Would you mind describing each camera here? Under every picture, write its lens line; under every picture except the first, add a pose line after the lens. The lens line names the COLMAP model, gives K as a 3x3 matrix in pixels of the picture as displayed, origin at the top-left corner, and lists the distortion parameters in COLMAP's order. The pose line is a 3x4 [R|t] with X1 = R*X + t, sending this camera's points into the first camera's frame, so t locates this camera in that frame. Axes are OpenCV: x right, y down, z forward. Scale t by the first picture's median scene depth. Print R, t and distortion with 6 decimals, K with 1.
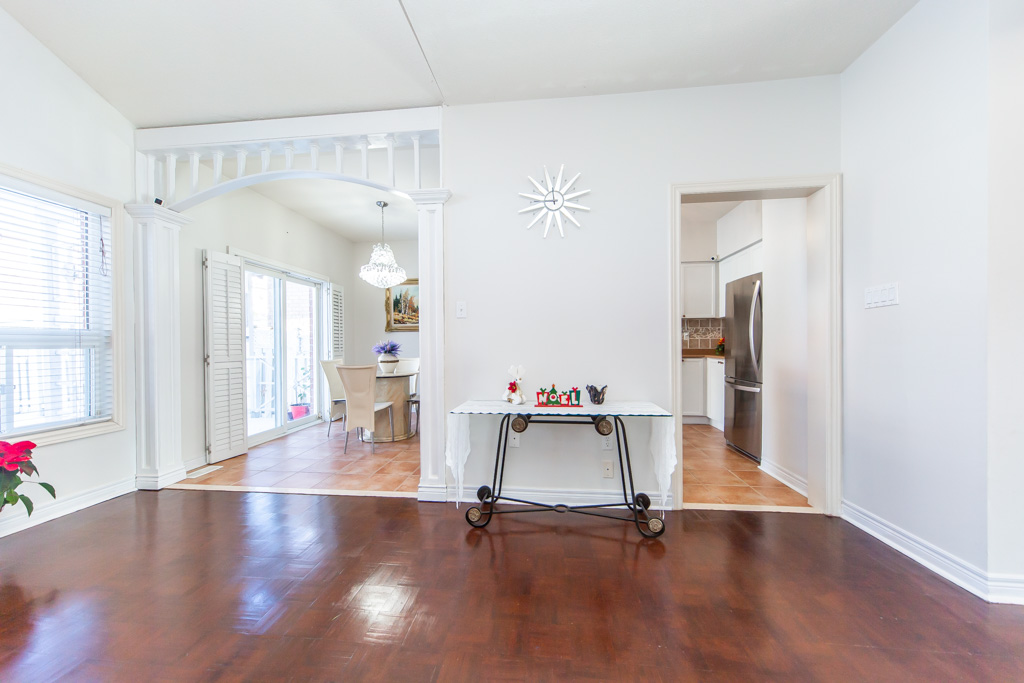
lens RADIAL K [[357.8, 0, 511.2], [0, 357.8, 343.6], [0, 0, 1]] dist [0.004107, 0.000038]
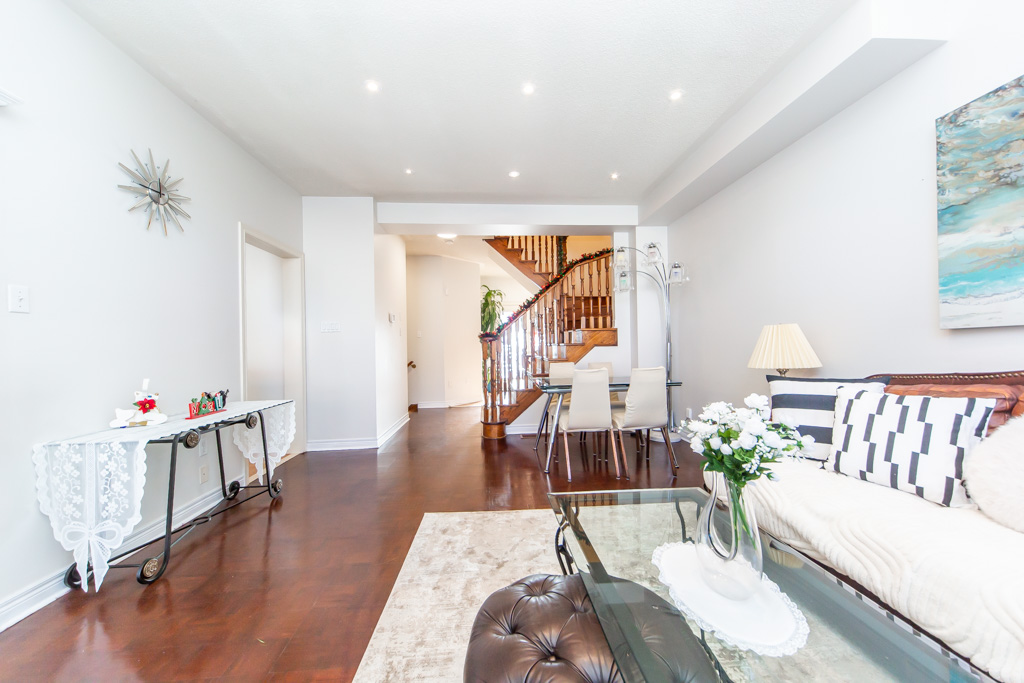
lens RADIAL K [[357.8, 0, 511.2], [0, 357.8, 343.6], [0, 0, 1]] dist [0.004107, 0.000038]
pose [[-0.168798, 0.014552, 0.985543, -0.759720], [0.020863, 0.999720, -0.011188, 0.004427], [-0.985430, 0.018673, -0.169054, 0.245013]]
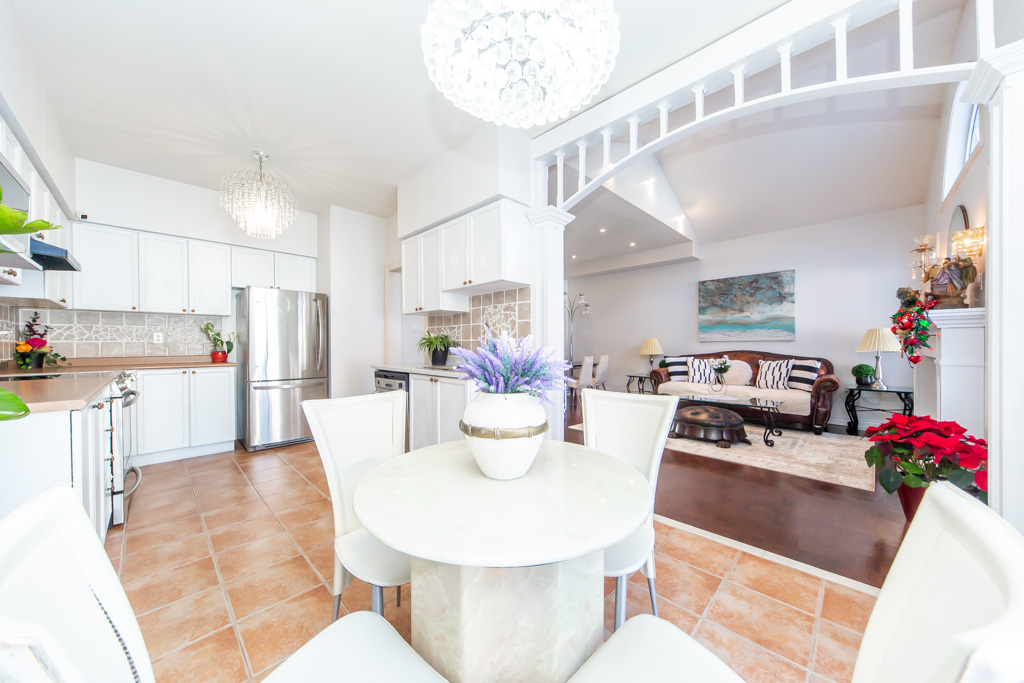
lens RADIAL K [[357.8, 0, 511.2], [0, 357.8, 343.6], [0, 0, 1]] dist [0.004107, 0.000038]
pose [[-0.781925, 0.009973, 0.623292, -0.735502], [0.010929, 0.999938, -0.002289, -0.006718], [-0.623276, 0.005022, -0.781985, 1.775949]]
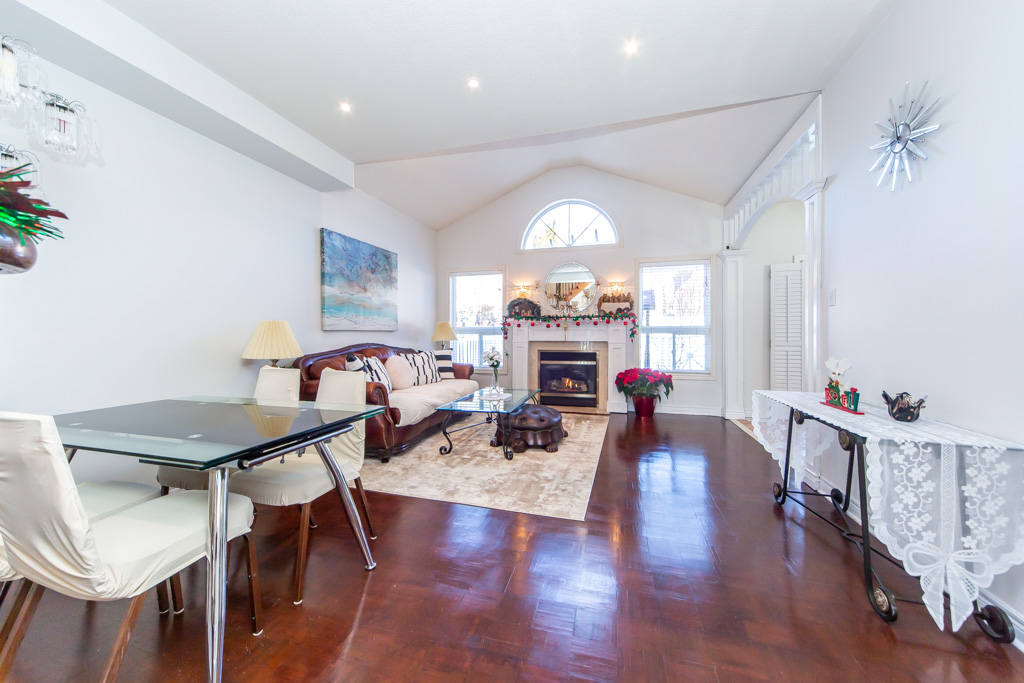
lens RADIAL K [[357.8, 0, 511.2], [0, 357.8, 343.6], [0, 0, 1]] dist [0.004107, 0.000038]
pose [[-0.176834, 0.033569, -0.983668, 0.827095], [0.002446, 0.999430, 0.033667, -0.005545], [0.984238, 0.003547, -0.176816, 0.293134]]
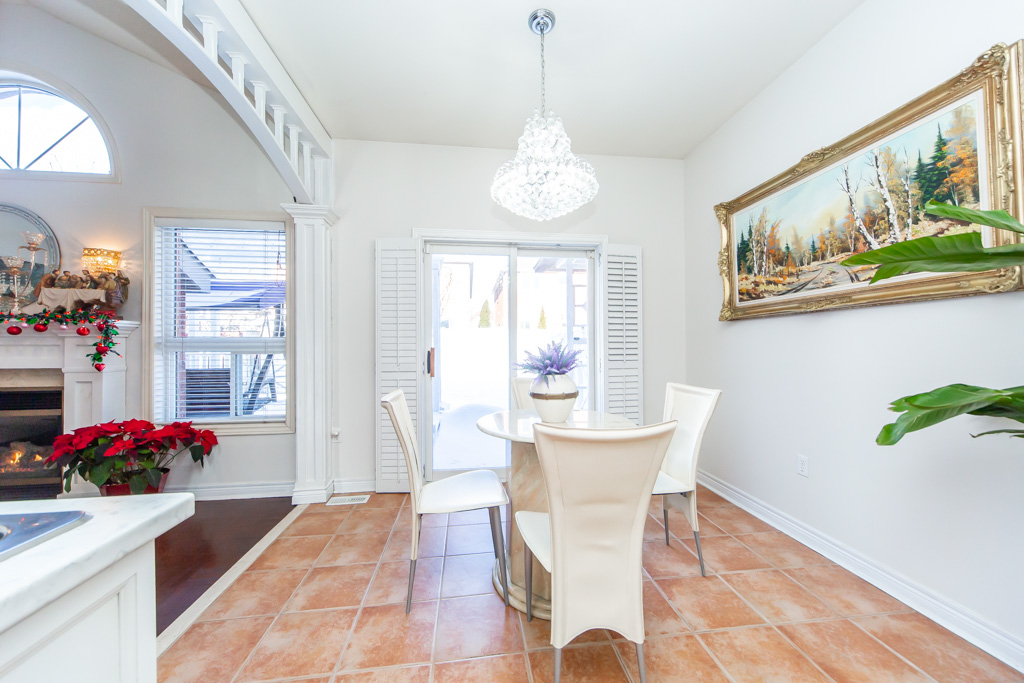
lens RADIAL K [[357.8, 0, 511.2], [0, 357.8, 343.6], [0, 0, 1]] dist [0.004107, 0.000038]
pose [[0.227149, -0.009158, -0.973817, 0.063005], [0.004685, 0.999954, -0.008311, -0.004614], [0.973849, -0.002675, 0.227181, 1.295542]]
